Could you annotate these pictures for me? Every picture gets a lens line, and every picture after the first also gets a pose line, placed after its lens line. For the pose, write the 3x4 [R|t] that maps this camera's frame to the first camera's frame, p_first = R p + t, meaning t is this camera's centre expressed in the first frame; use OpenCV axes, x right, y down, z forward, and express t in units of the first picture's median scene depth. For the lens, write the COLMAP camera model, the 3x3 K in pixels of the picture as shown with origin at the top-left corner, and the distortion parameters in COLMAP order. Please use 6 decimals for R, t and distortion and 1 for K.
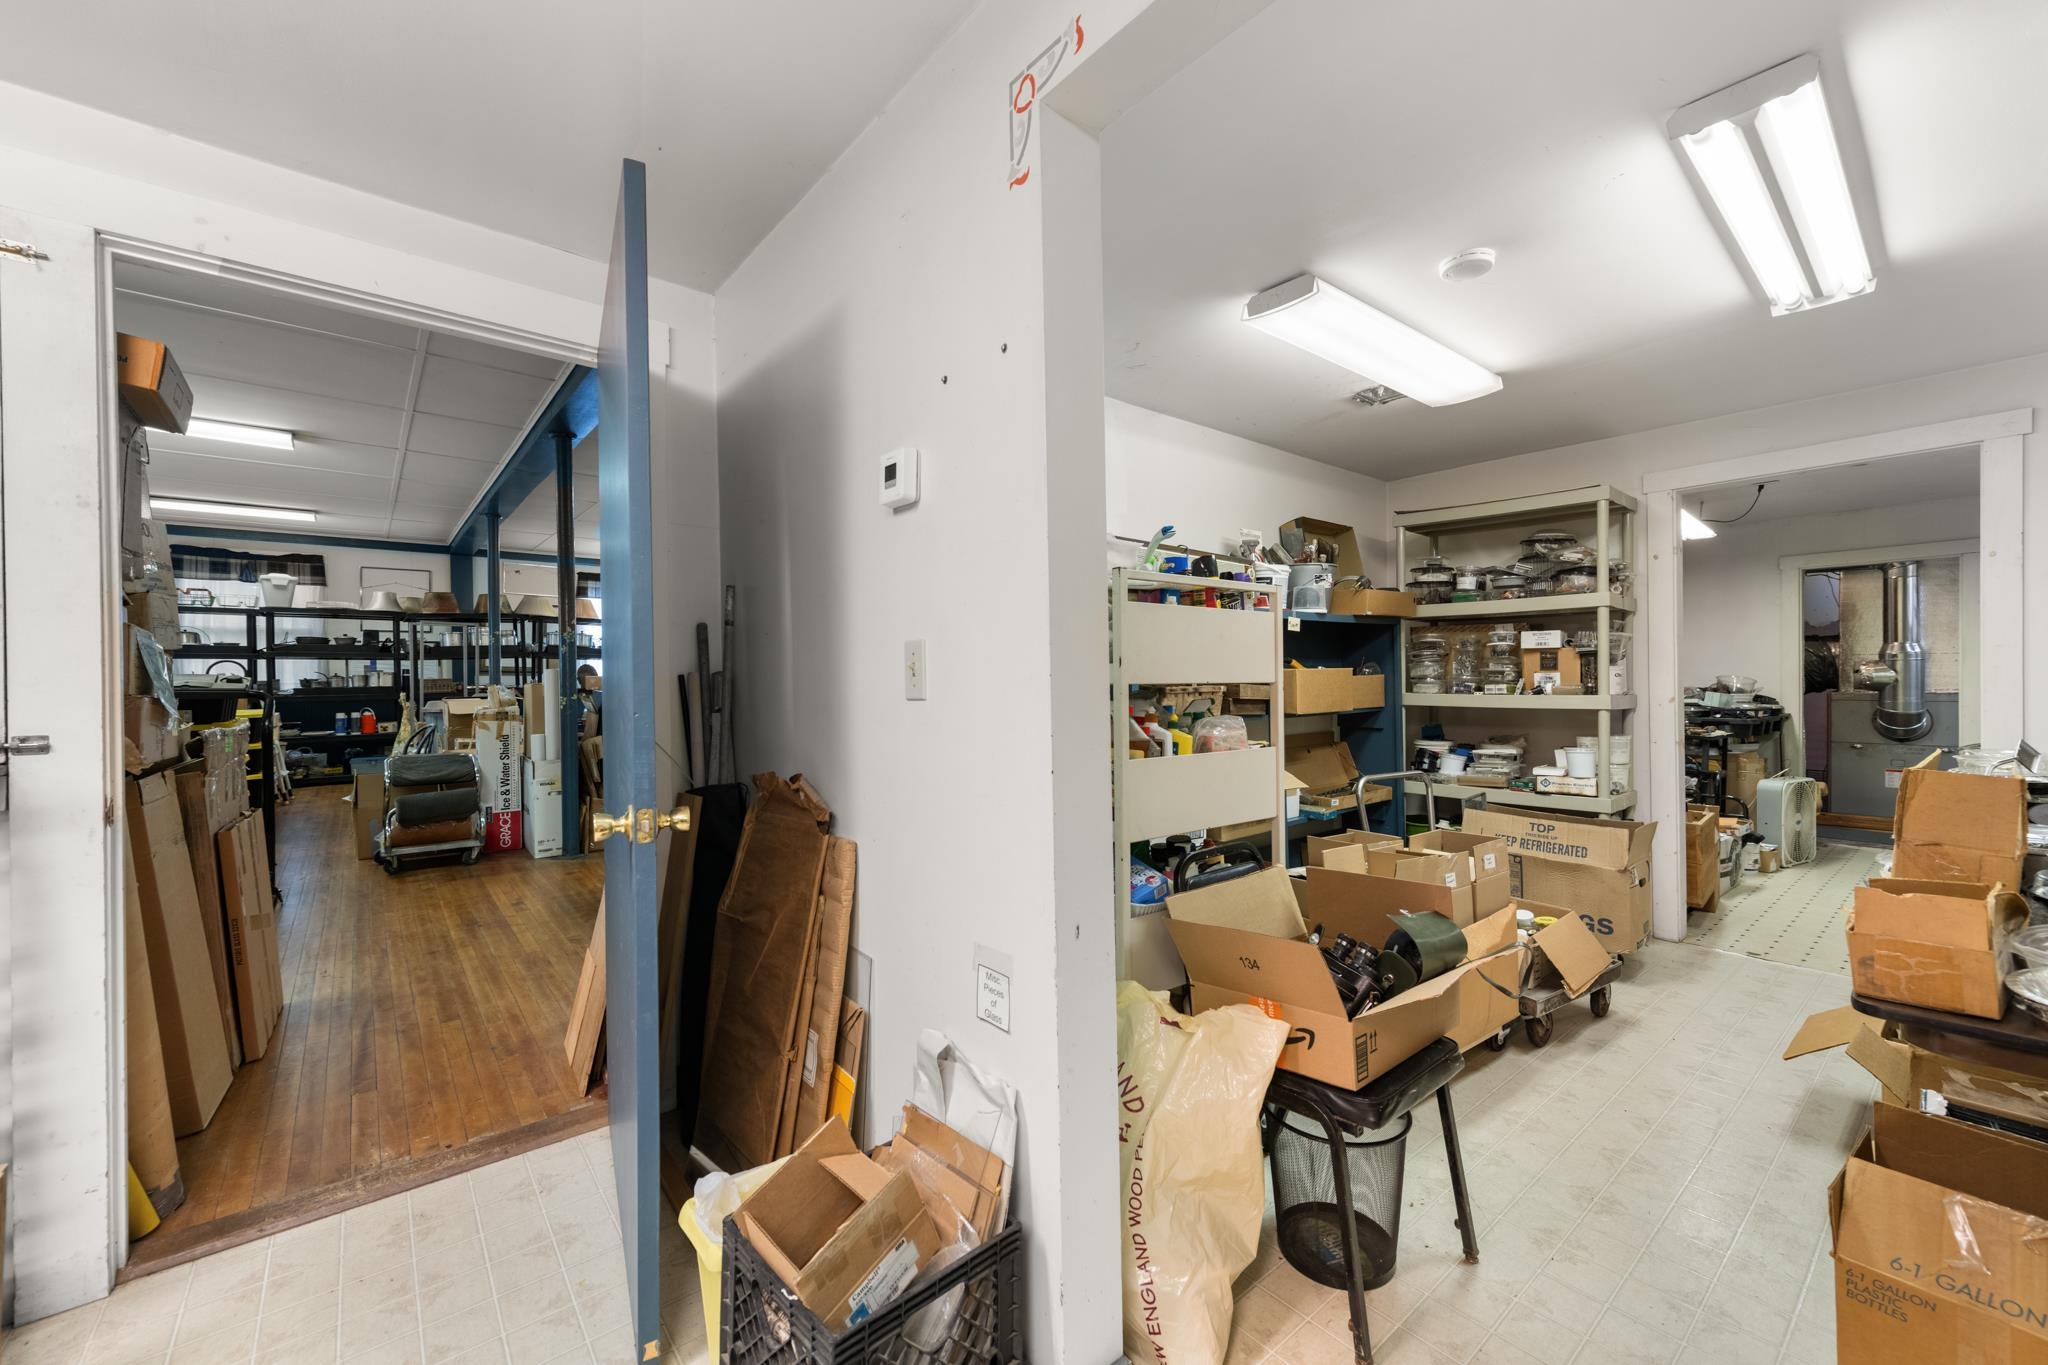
lens RADIAL K [[798.3, 0, 1025.1], [0, 798.3, 671.3], [0, 0, 1]] dist [0.003506, -0.001811]
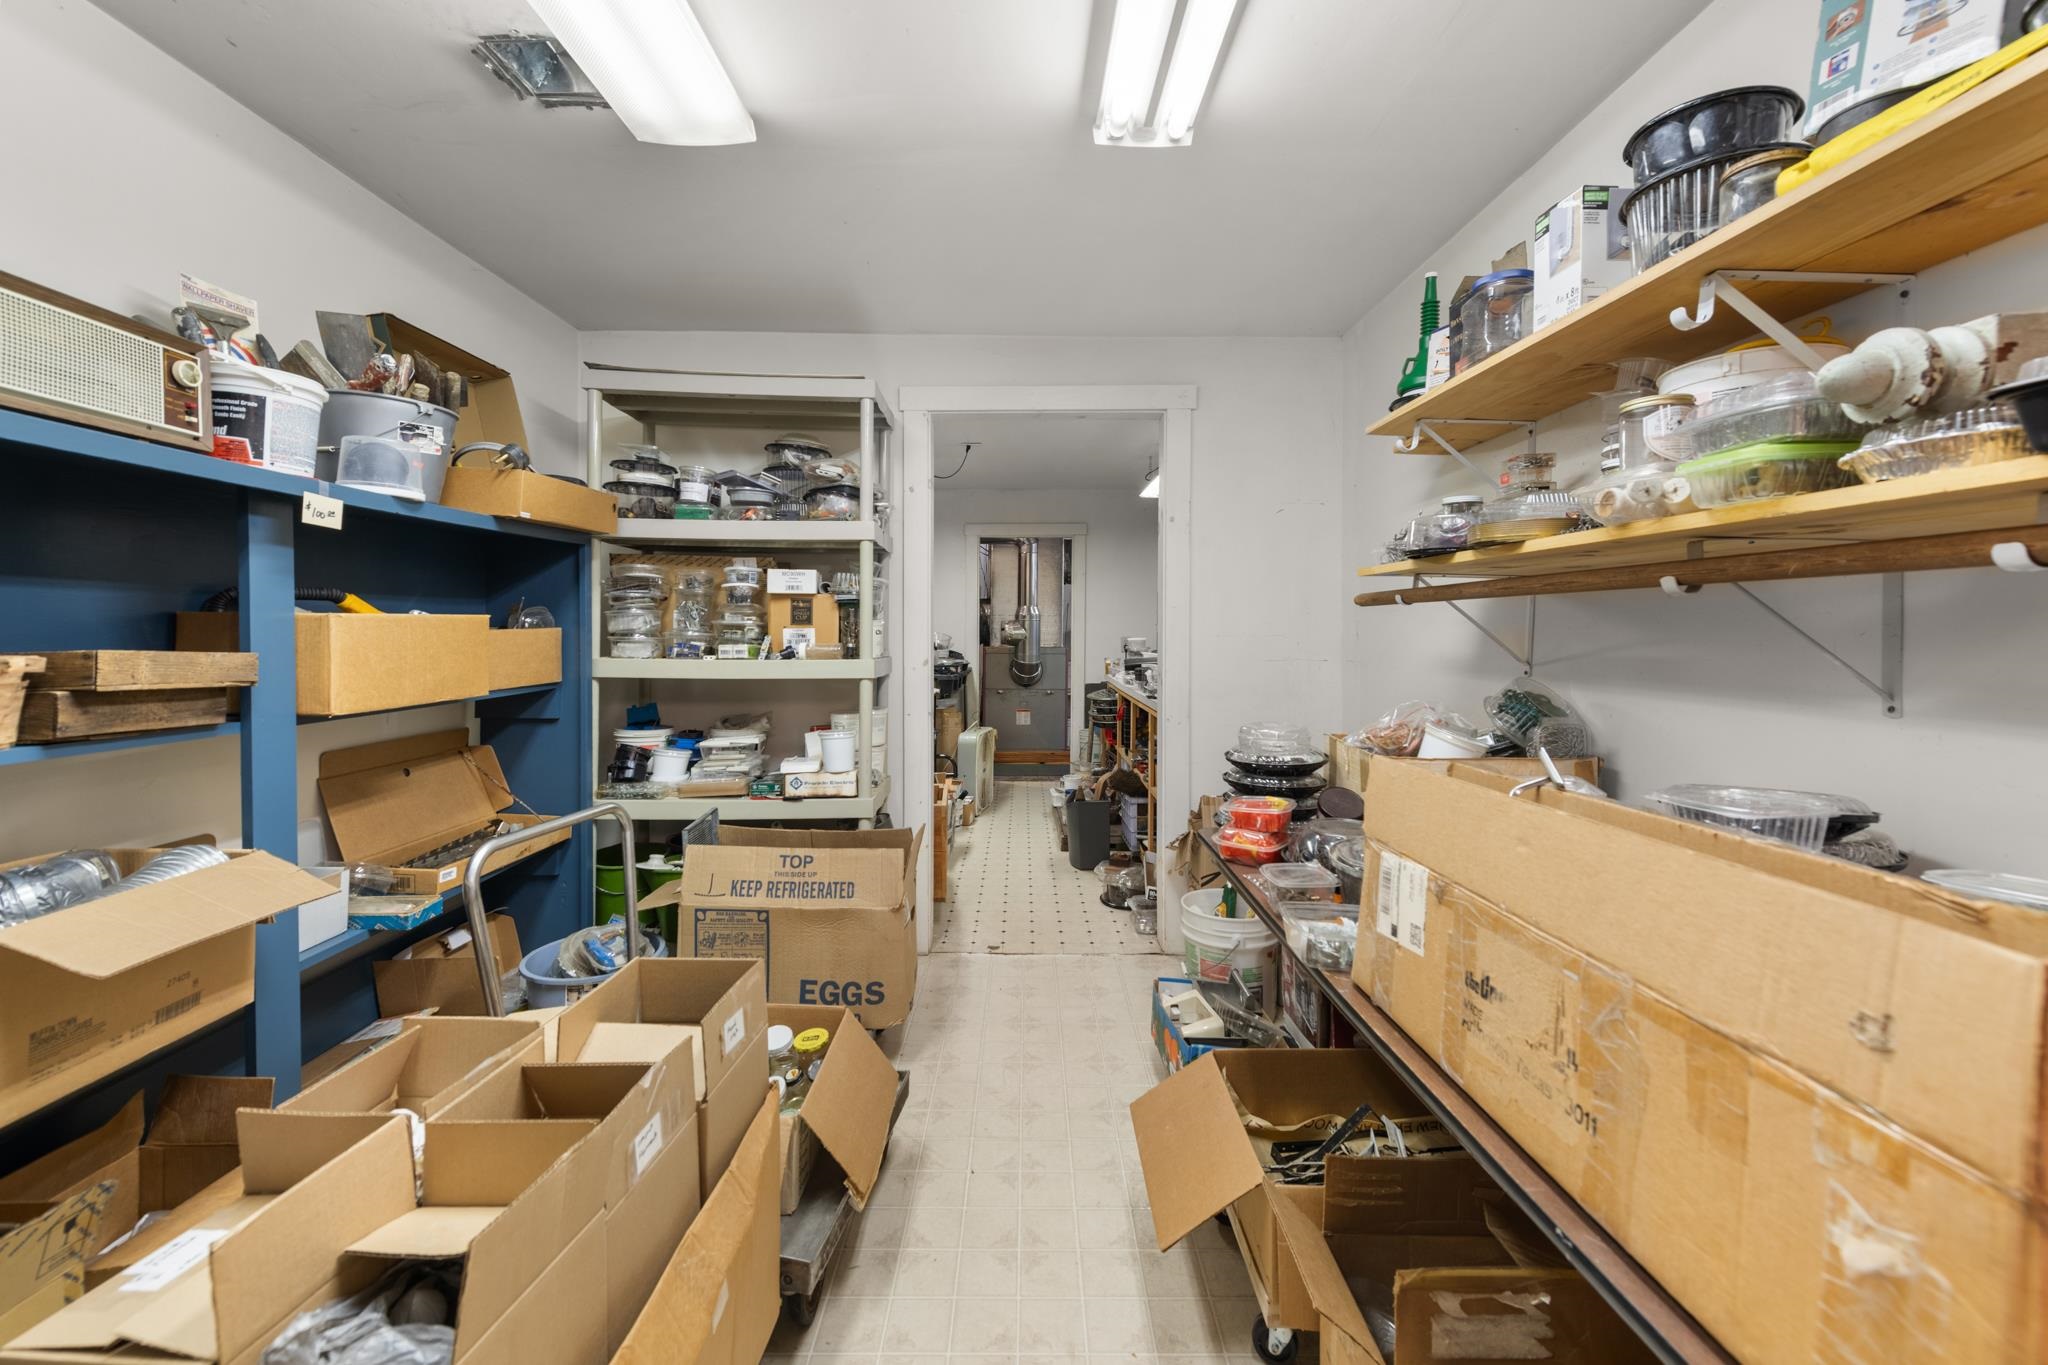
lens RADIAL K [[832.9, 0, 1025.8], [0, 832.9, 638.3], [0, 0, 1]] dist [0.016978, -0.000288]
pose [[0.633599, 0.002439, 0.773658, 0.199836], [-0.017123, 0.999794, 0.010871, -0.000698], [-0.773472, -0.020136, 0.633510, 0.362496]]
